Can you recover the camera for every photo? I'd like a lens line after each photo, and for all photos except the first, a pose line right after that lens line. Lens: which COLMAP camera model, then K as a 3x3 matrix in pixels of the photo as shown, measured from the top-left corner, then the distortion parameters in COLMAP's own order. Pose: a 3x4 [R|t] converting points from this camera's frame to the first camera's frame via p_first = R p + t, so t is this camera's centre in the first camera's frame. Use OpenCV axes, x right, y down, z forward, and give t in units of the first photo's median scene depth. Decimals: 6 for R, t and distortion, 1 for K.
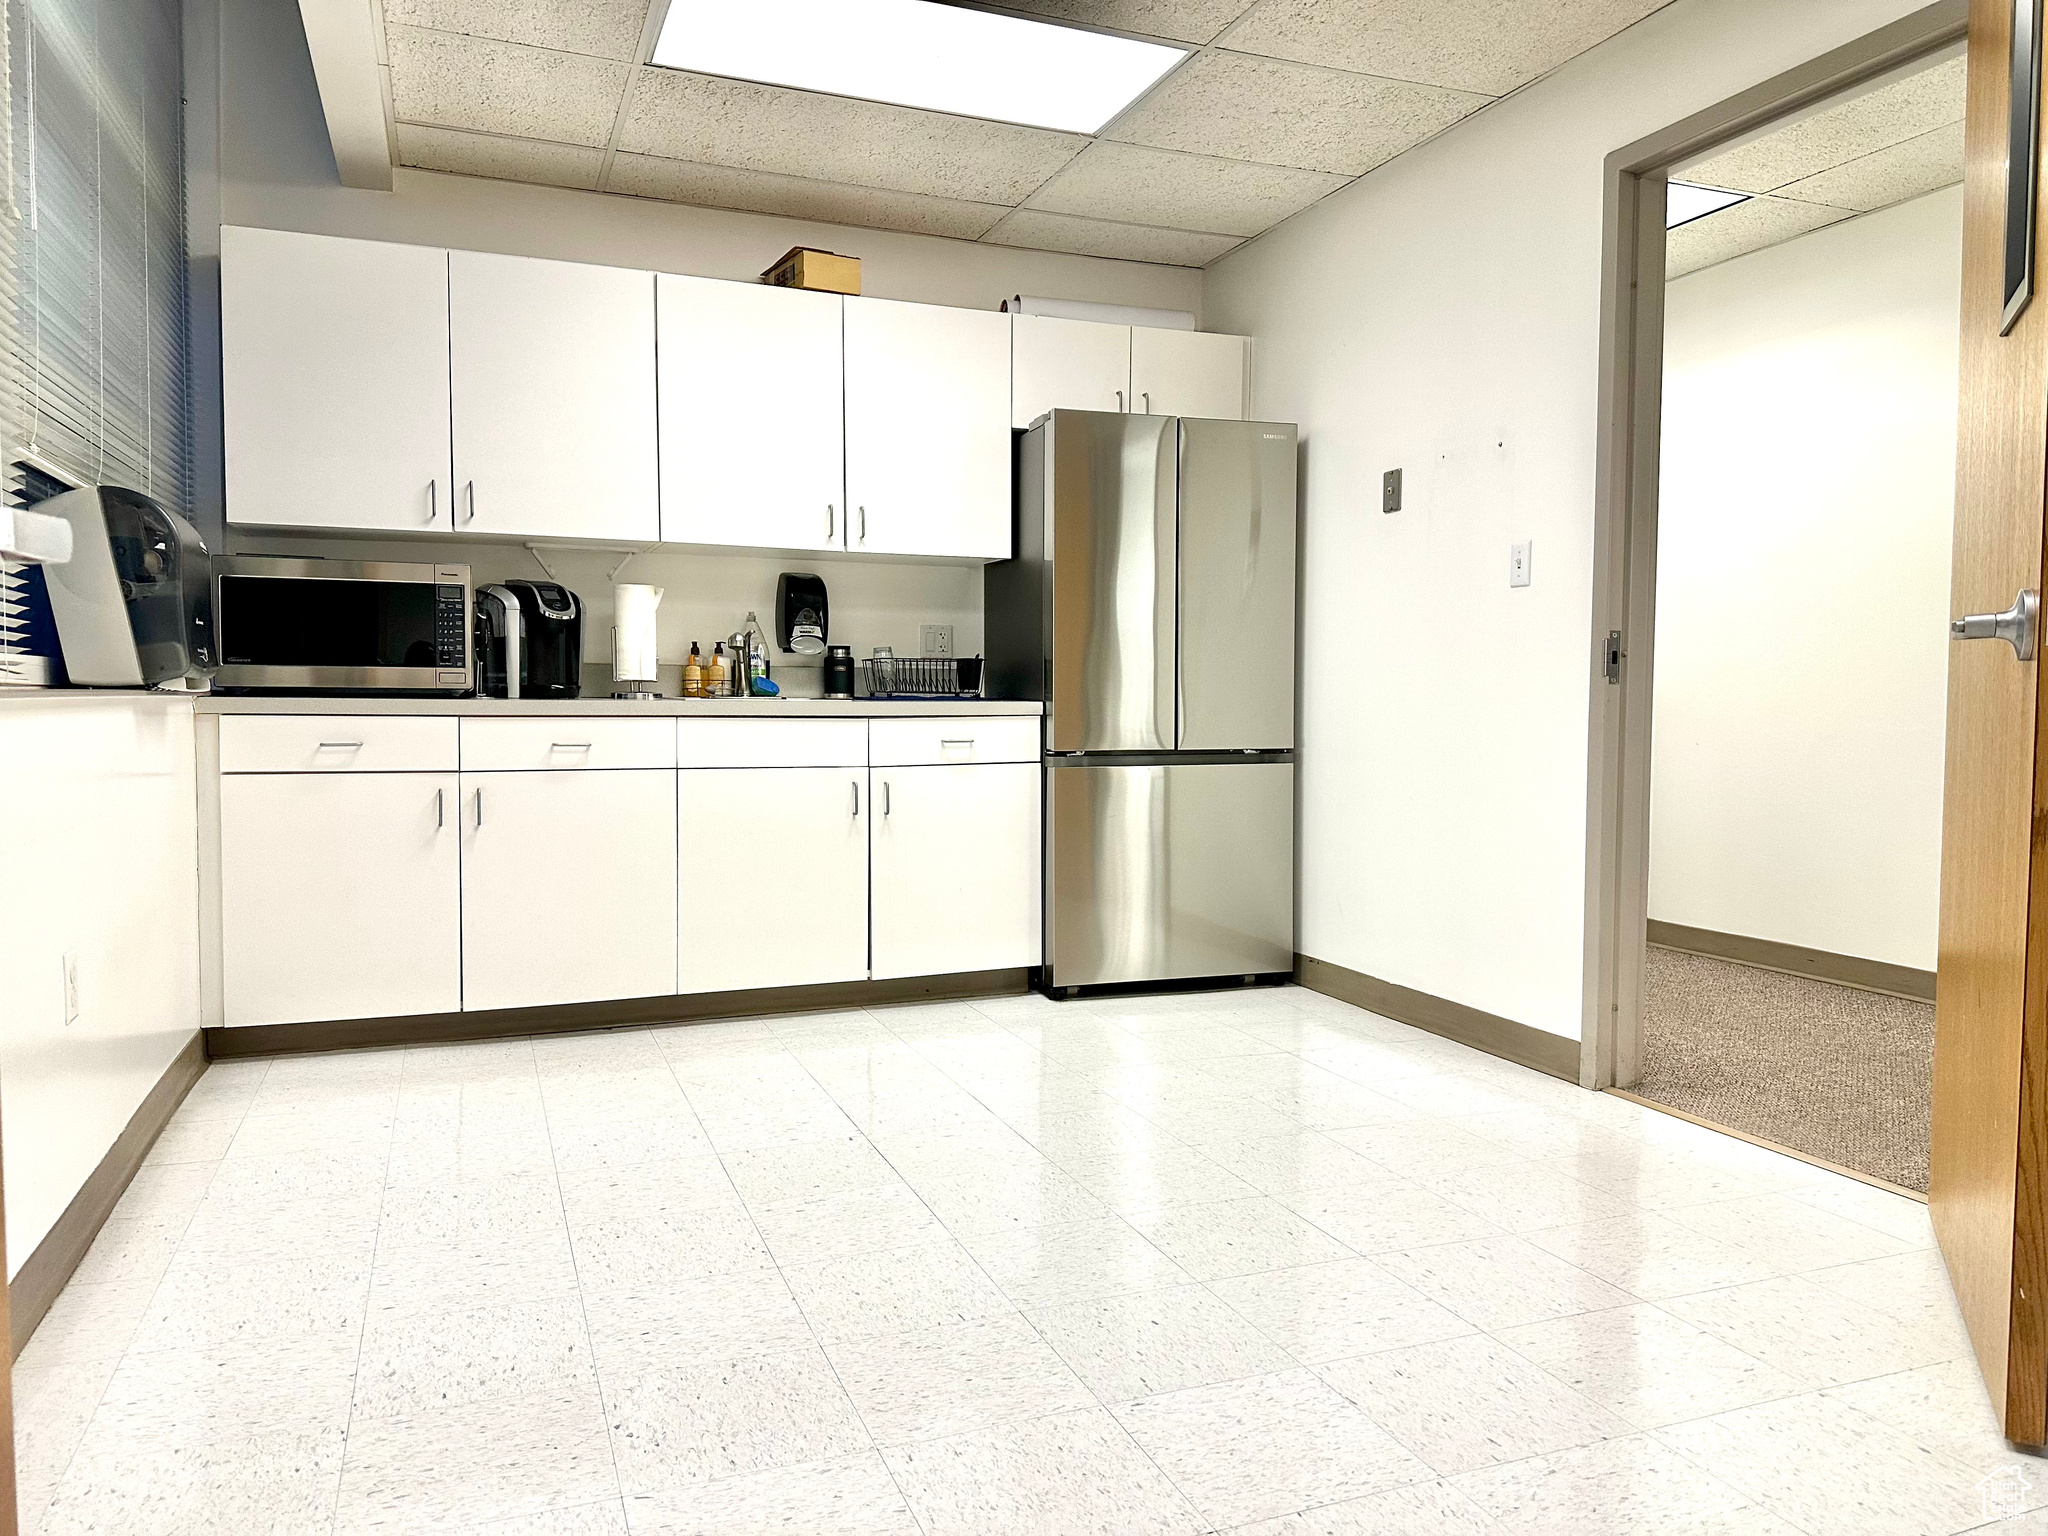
lens RADIAL K [[1430.0, 0, 1024.0], [0, 1430.0, 768.0], [0, 0, 1]] dist [0.095663, -0.129394]
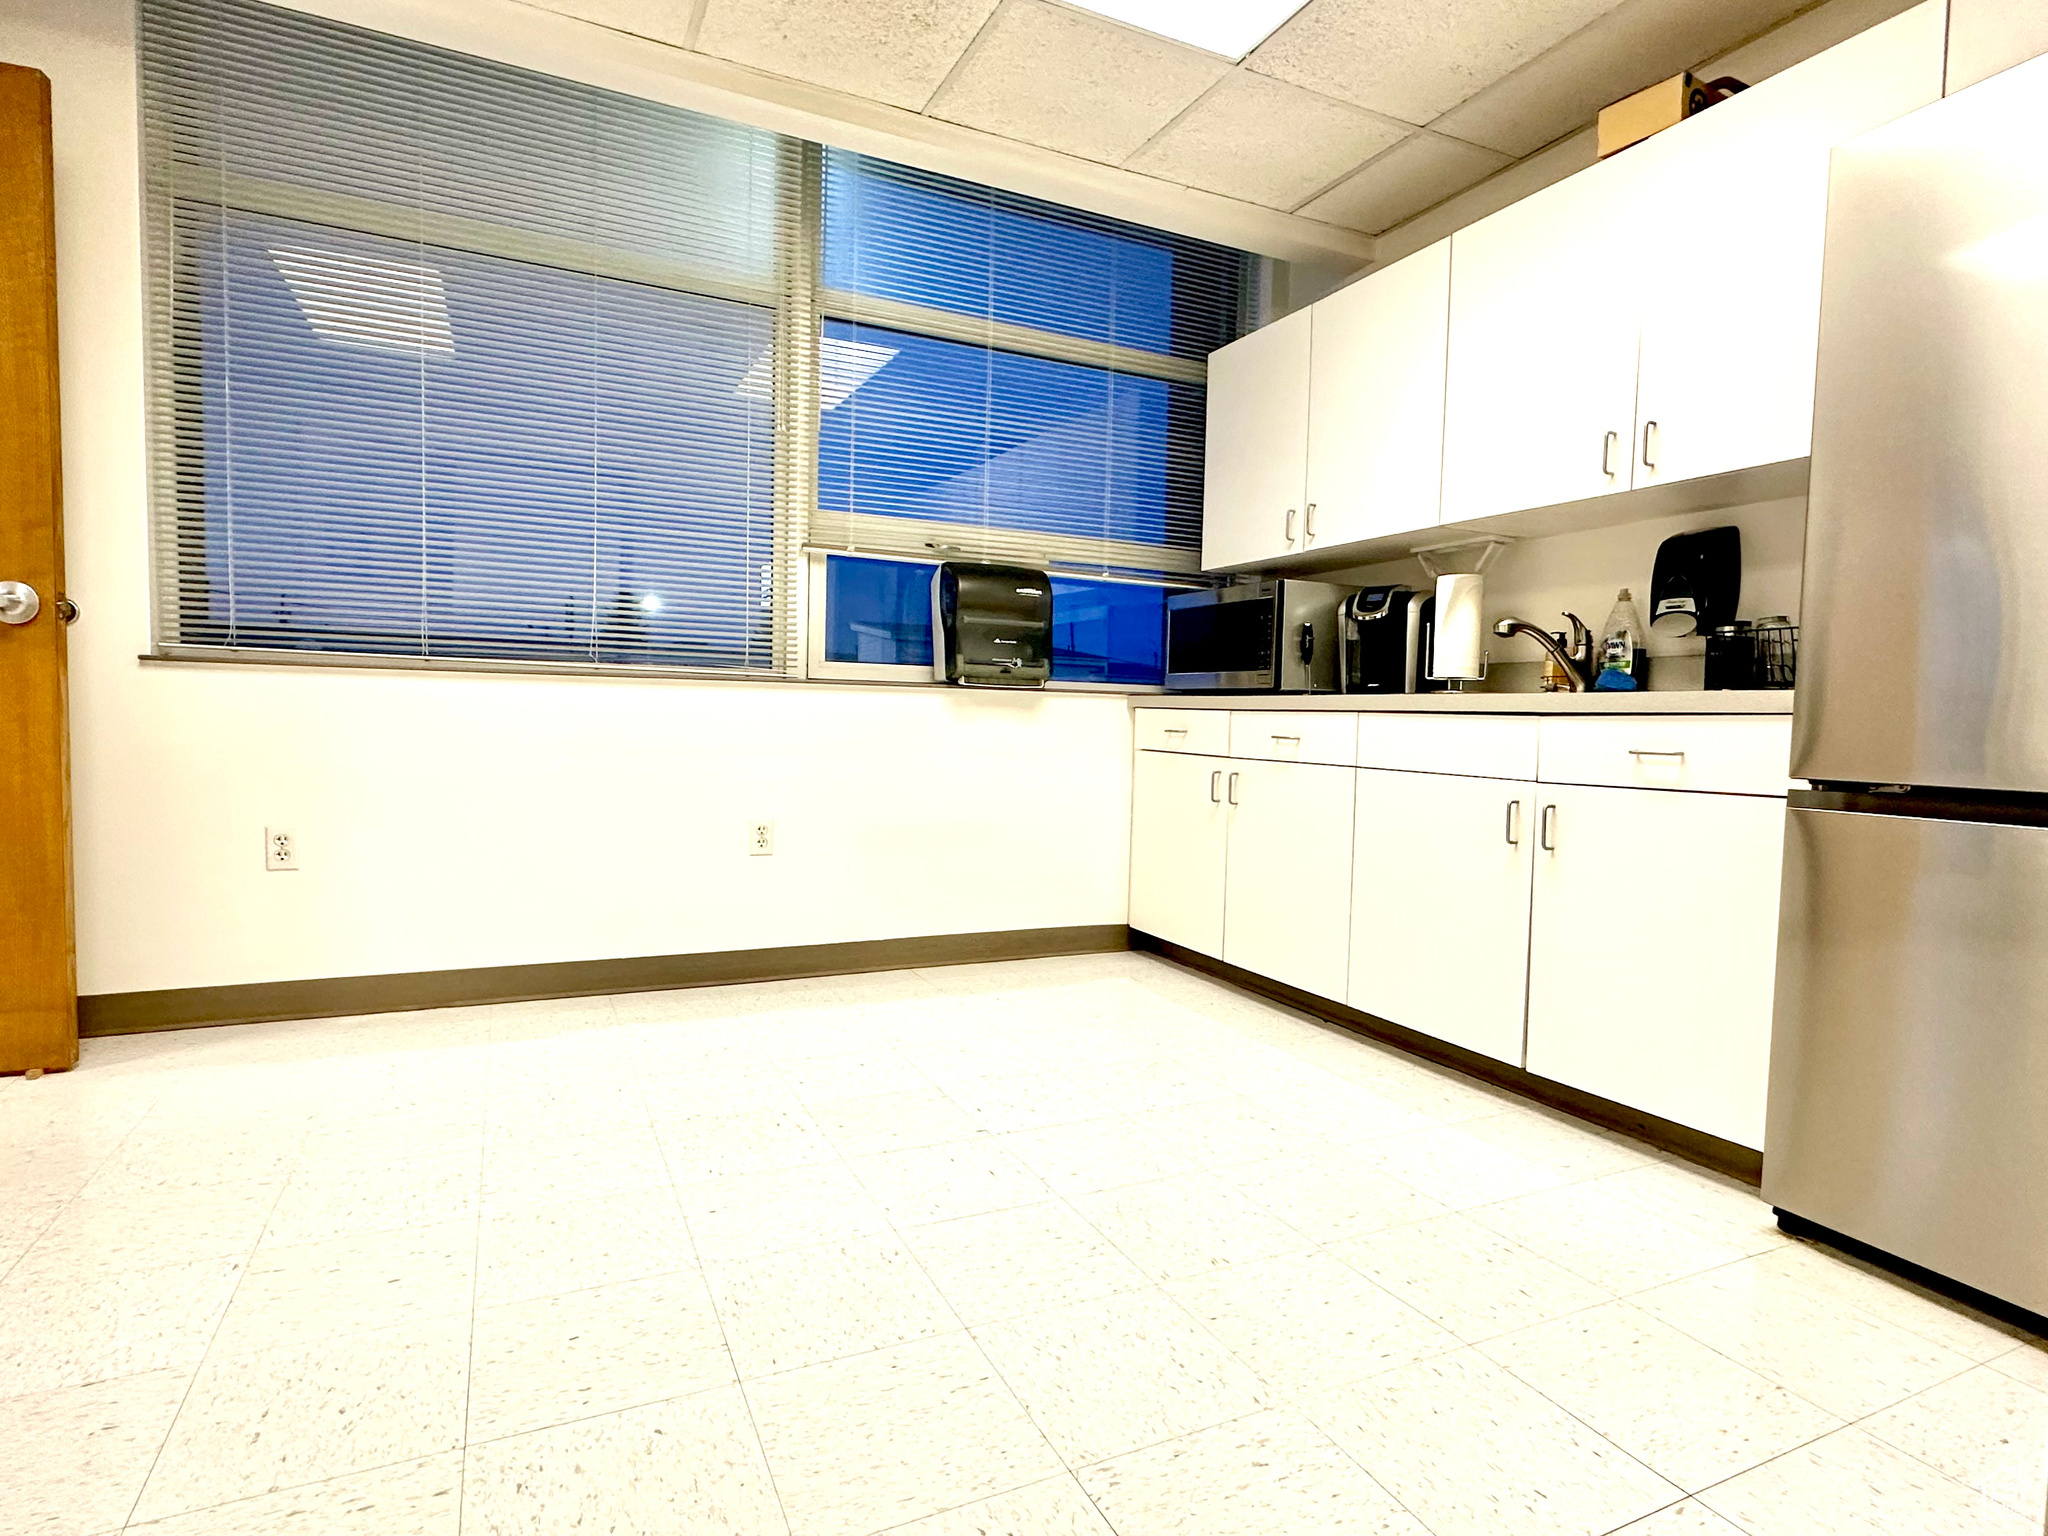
lens RADIAL K [[1092.3, 0, 1024.0], [0, 1092.3, 768.0], [0, 0, 1]] dist [-0.000242, -0.000674]
pose [[0.072040, 0.046990, -0.996294, 0.440455], [-0.072690, 0.996481, 0.041742, -0.012058], [0.994749, 0.069413, 0.075202, 0.706589]]
